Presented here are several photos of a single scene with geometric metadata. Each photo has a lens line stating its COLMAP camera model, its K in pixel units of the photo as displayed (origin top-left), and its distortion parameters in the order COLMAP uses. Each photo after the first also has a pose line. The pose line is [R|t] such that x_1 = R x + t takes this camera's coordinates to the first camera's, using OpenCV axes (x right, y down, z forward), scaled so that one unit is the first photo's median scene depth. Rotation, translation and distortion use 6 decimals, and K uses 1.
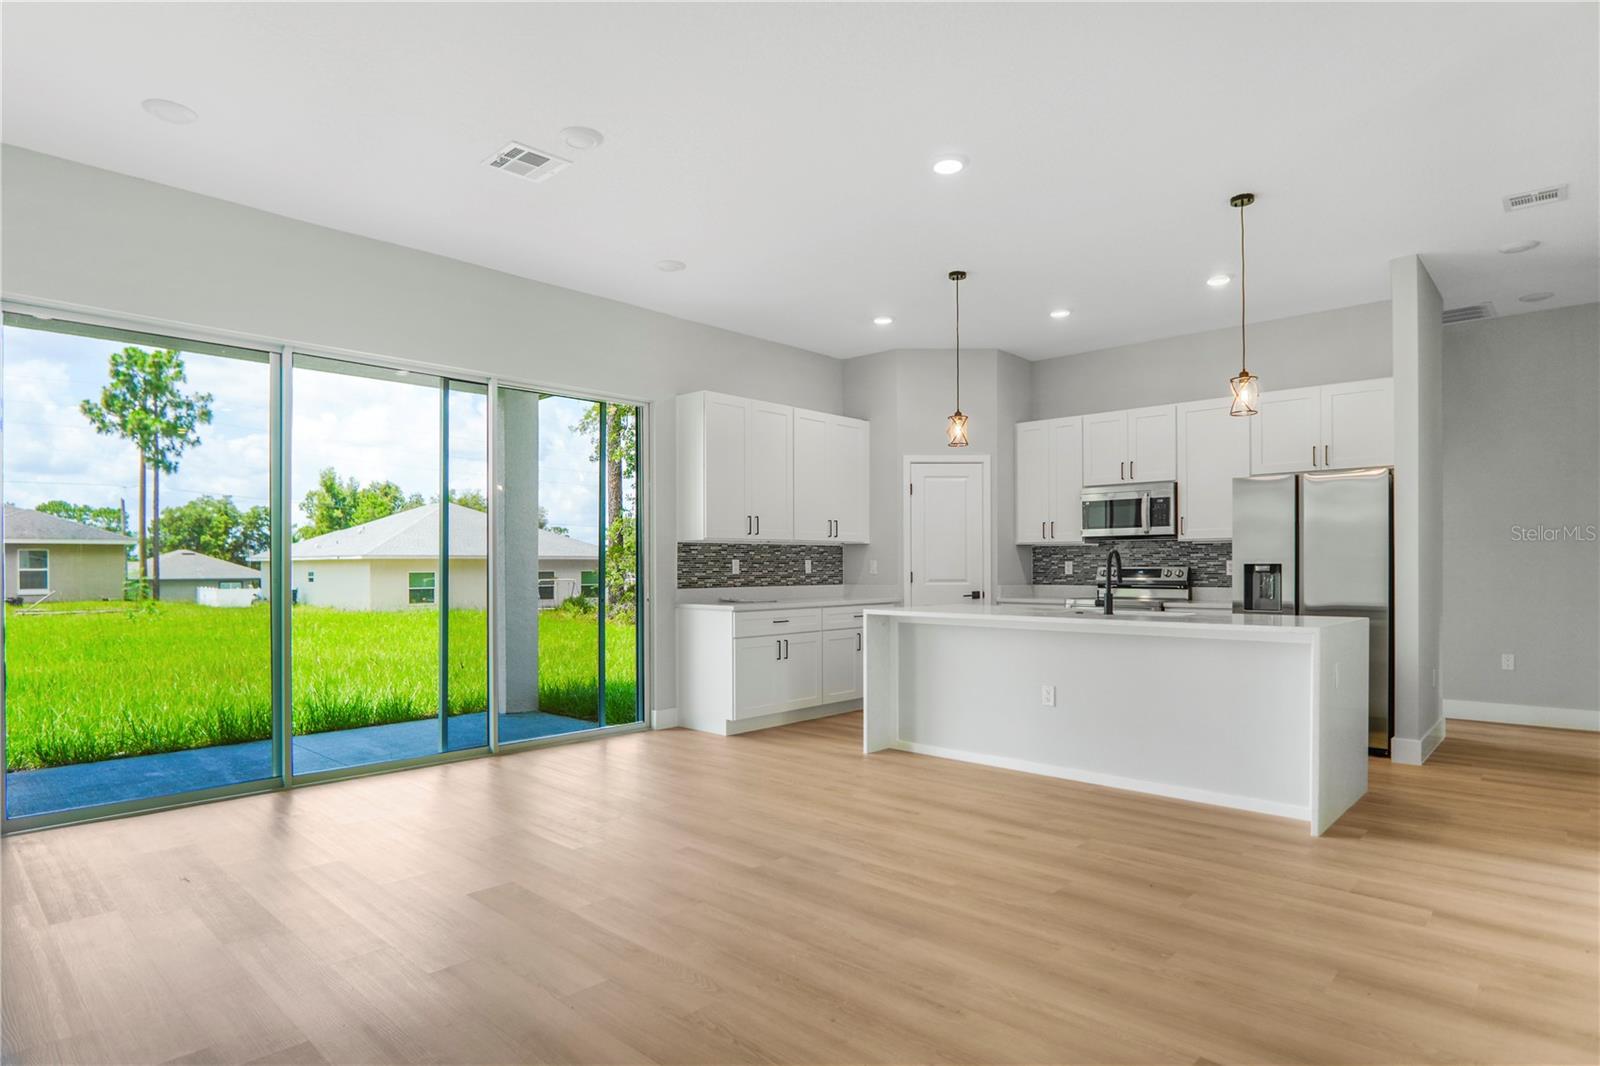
lens RADIAL K [[869.8, 0, 793.6], [0, 869.8, 571.4], [0, 0, 1]] dist [-0.026819, 0.001927]
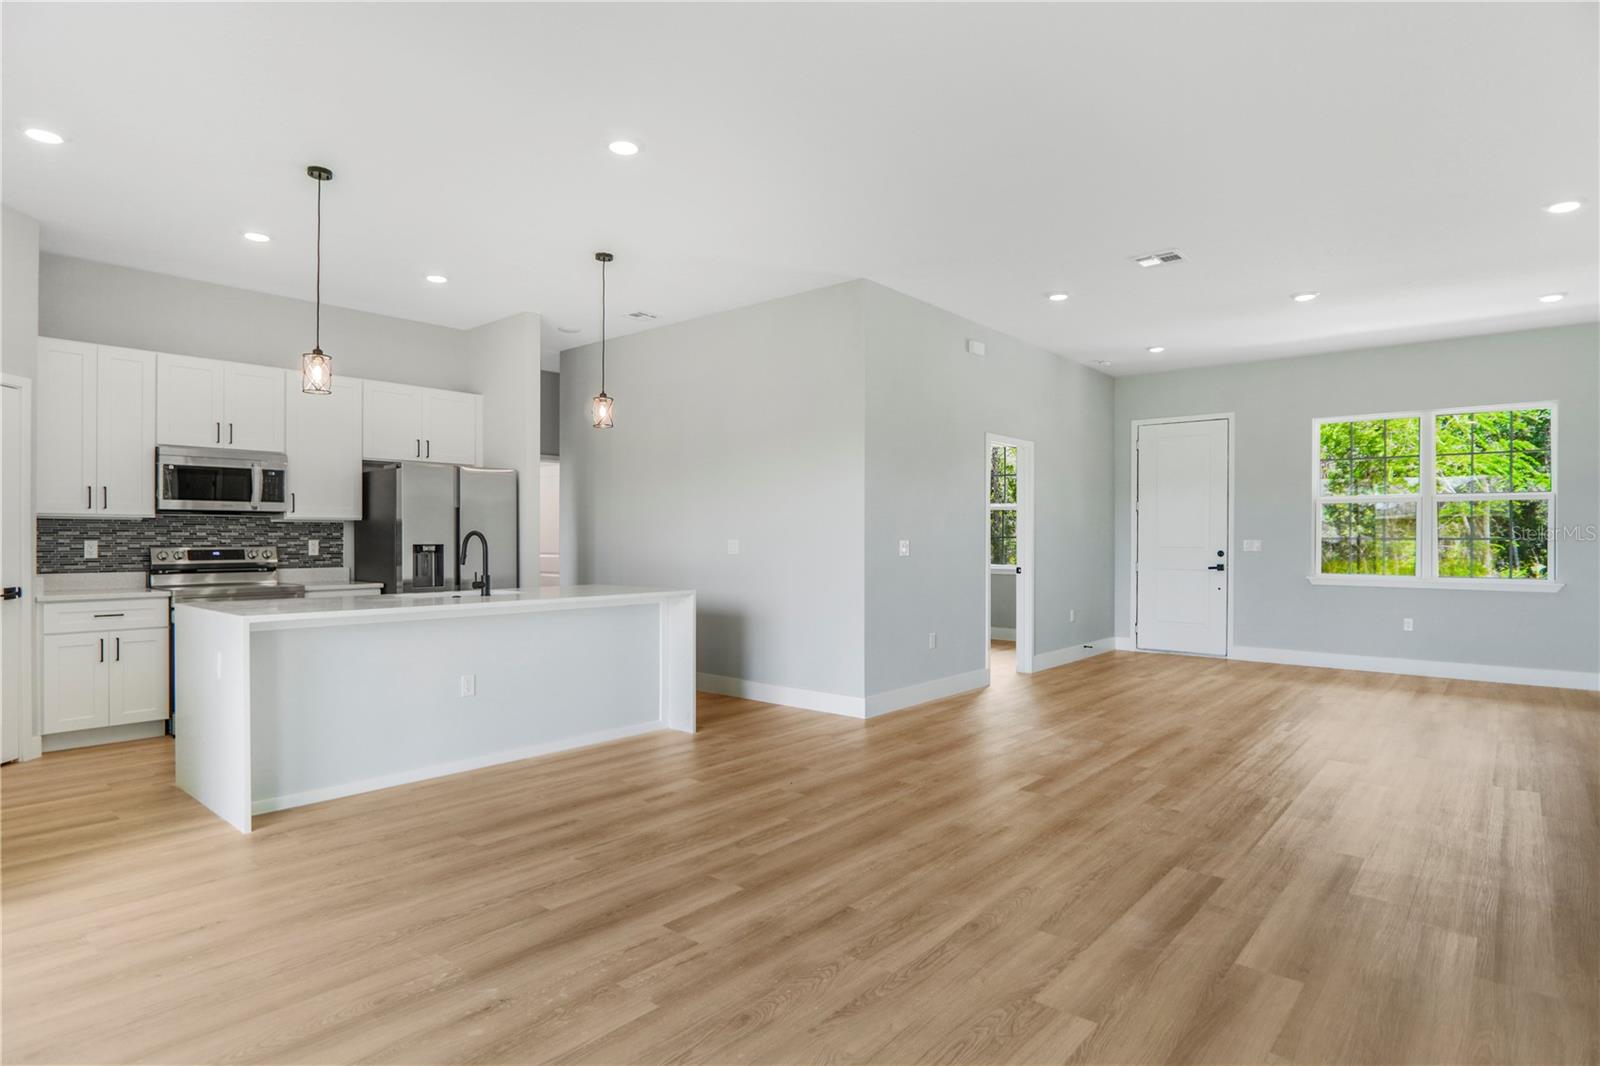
lens RADIAL K [[852.6, 0, 796.0], [0, 852.6, 542.5], [0, 0, 1]] dist [-0.027276, 0.001503]
pose [[-0.040973, -0.002791, 0.999156, -0.443561], [0.004899, 0.999984, 0.002994, -0.009683], [-0.999148, 0.005017, -0.040959, 0.466973]]
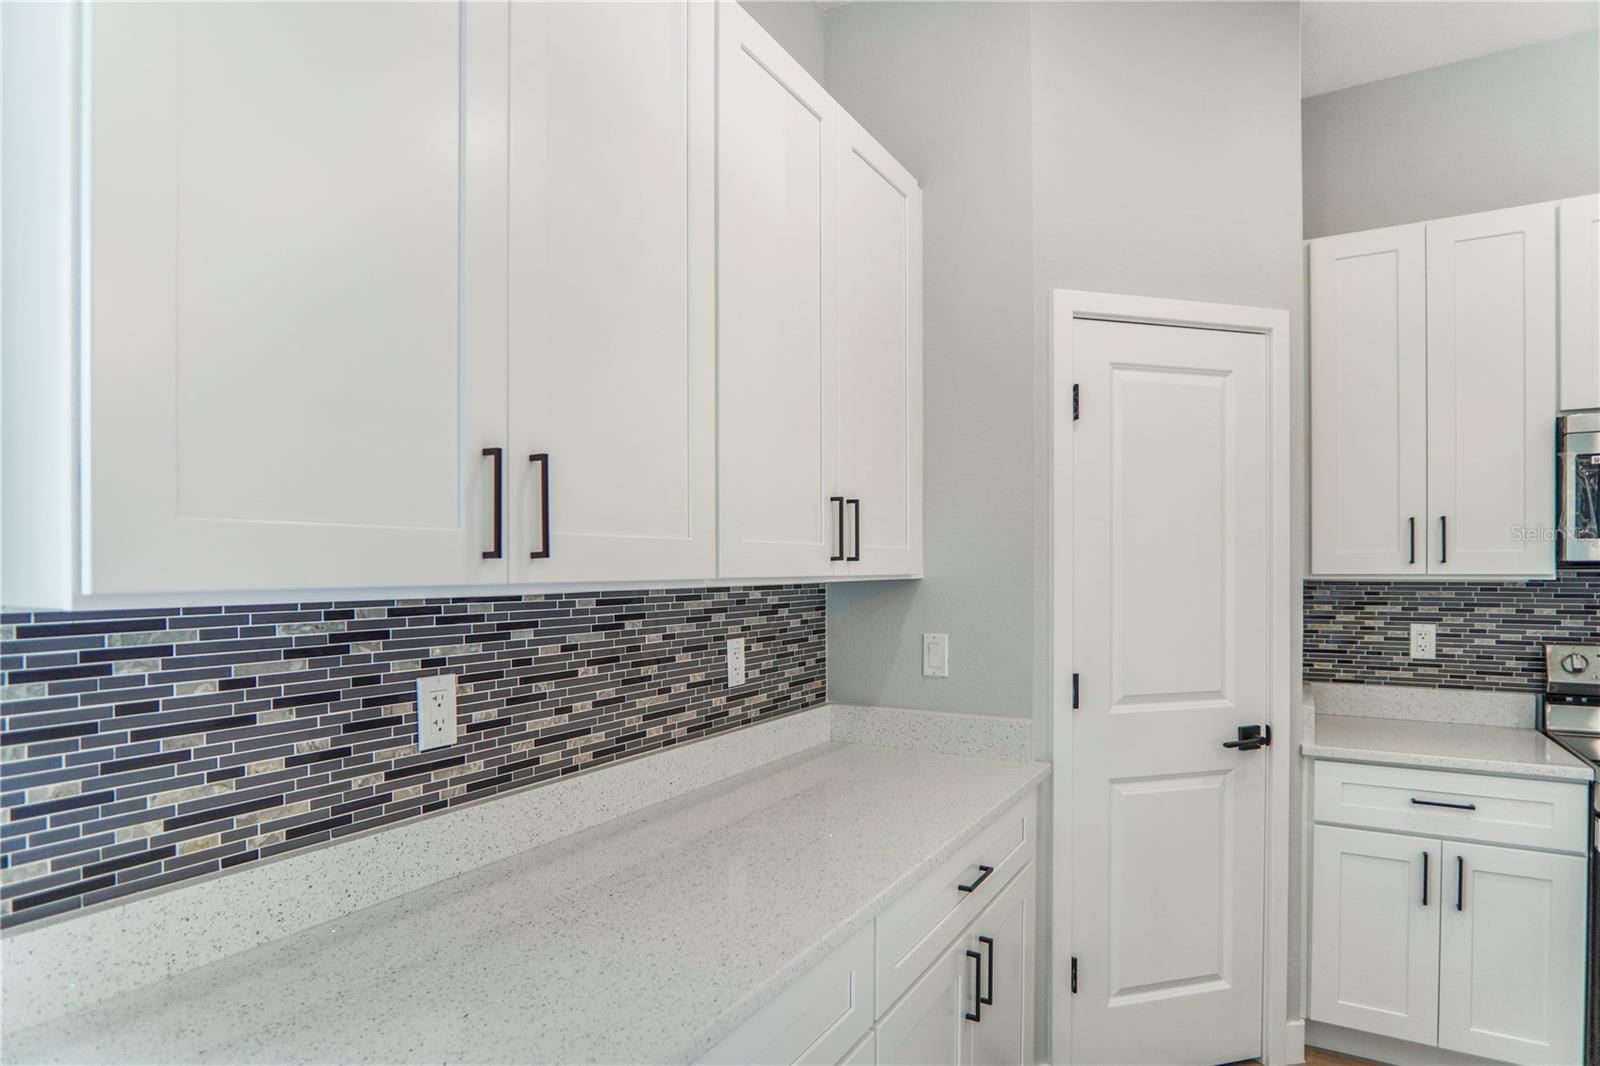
lens RADIAL K [[869.8, 0, 793.6], [0, 869.8, 571.4], [0, 0, 1]] dist [-0.026819, 0.001927]
pose [[0.975786, -0.001674, 0.218722, -0.028235], [0.002455, 0.999992, -0.003300, -0.035925], [-0.218715, 0.003757, 0.975782, 0.752699]]
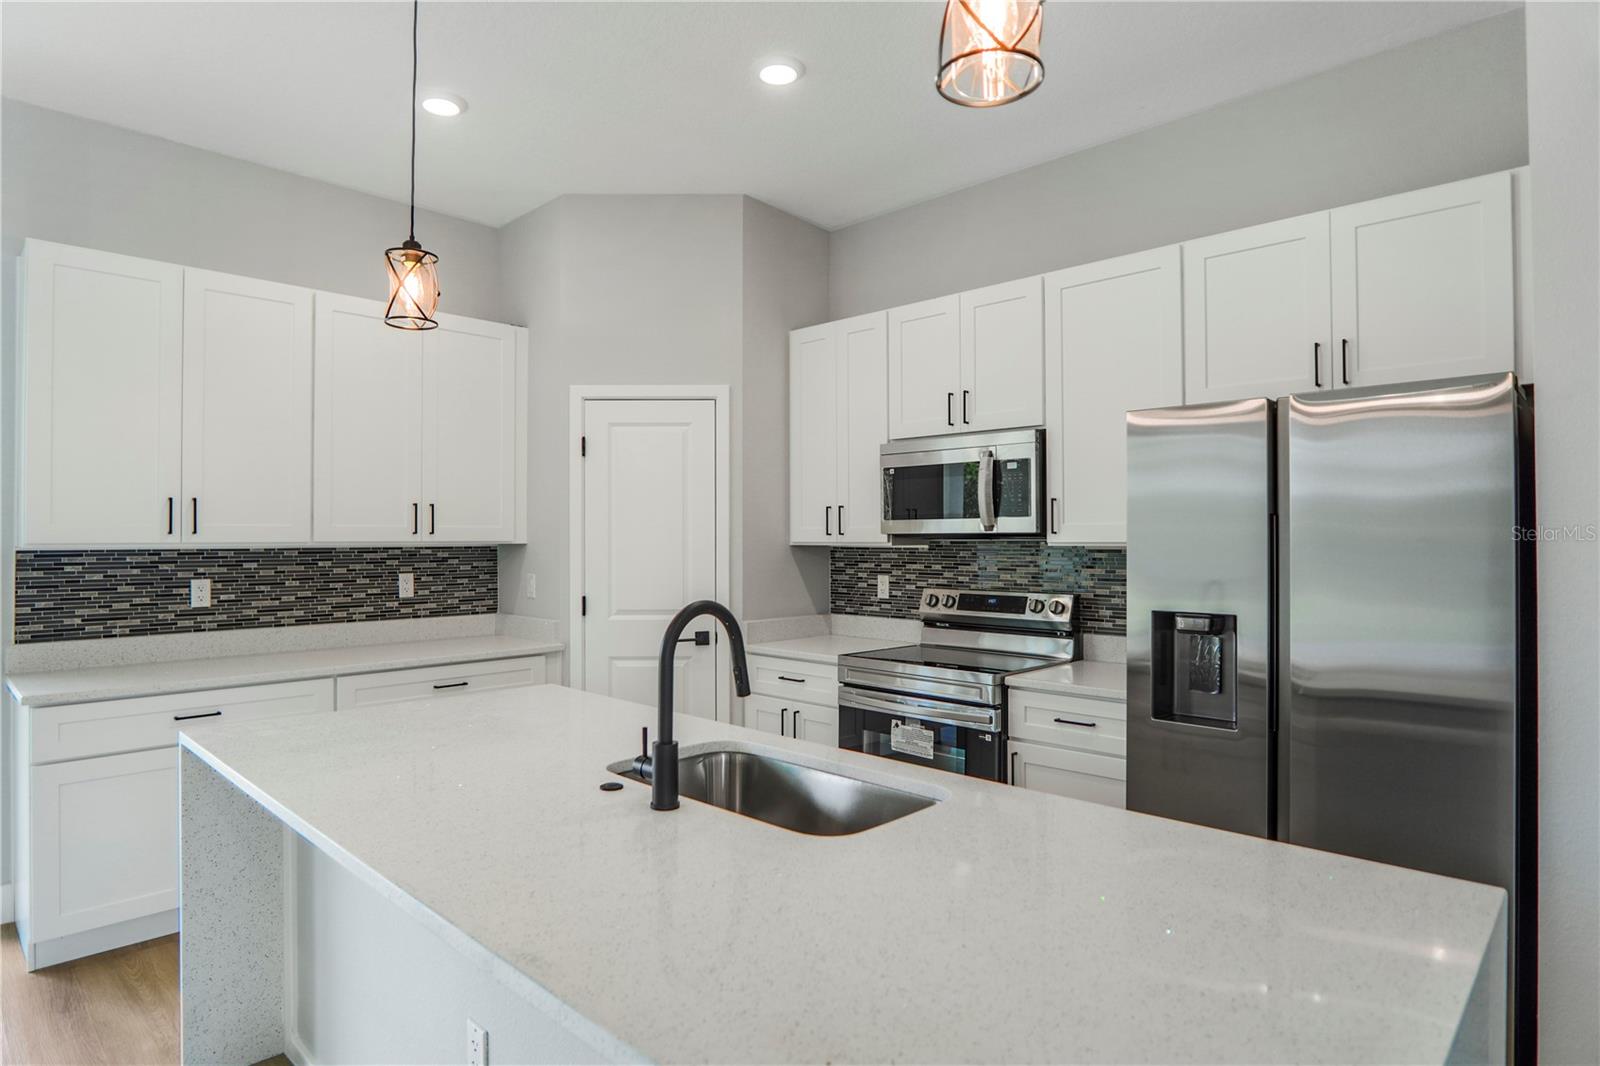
lens RADIAL K [[878.4, 0, 793.6], [0, 878.4, 531.3], [0, 0, 1]] dist [-0.024206, 0.002479]
pose [[0.999929, 0.000865, -0.011901, 0.285555], [-0.001042, 0.999889, -0.014886, -0.033844], [0.011887, 0.014897, 0.999818, 0.461234]]
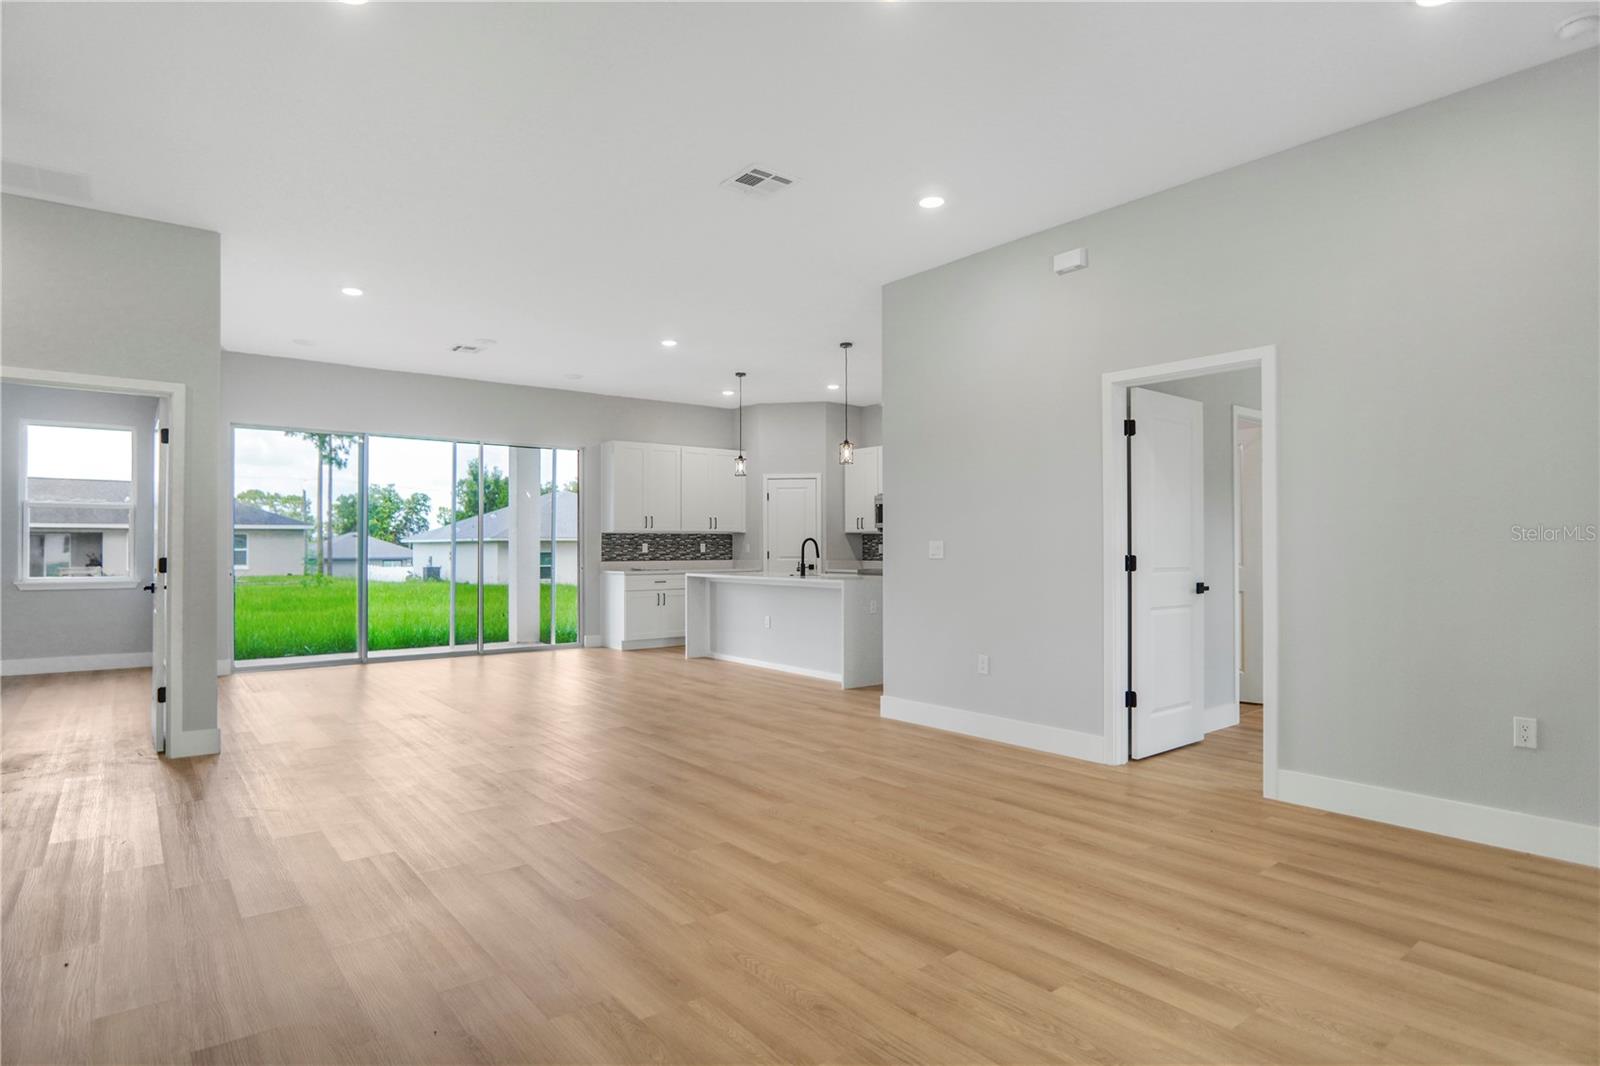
lens RADIAL K [[852.6, 0, 796.0], [0, 852.6, 542.5], [0, 0, 1]] dist [-0.027276, 0.001503]
pose [[0.990236, 0.000368, -0.139401, 0.403680], [-0.001962, 0.999934, -0.011298, 0.001673], [0.139388, 0.011462, 0.990172, -0.472495]]
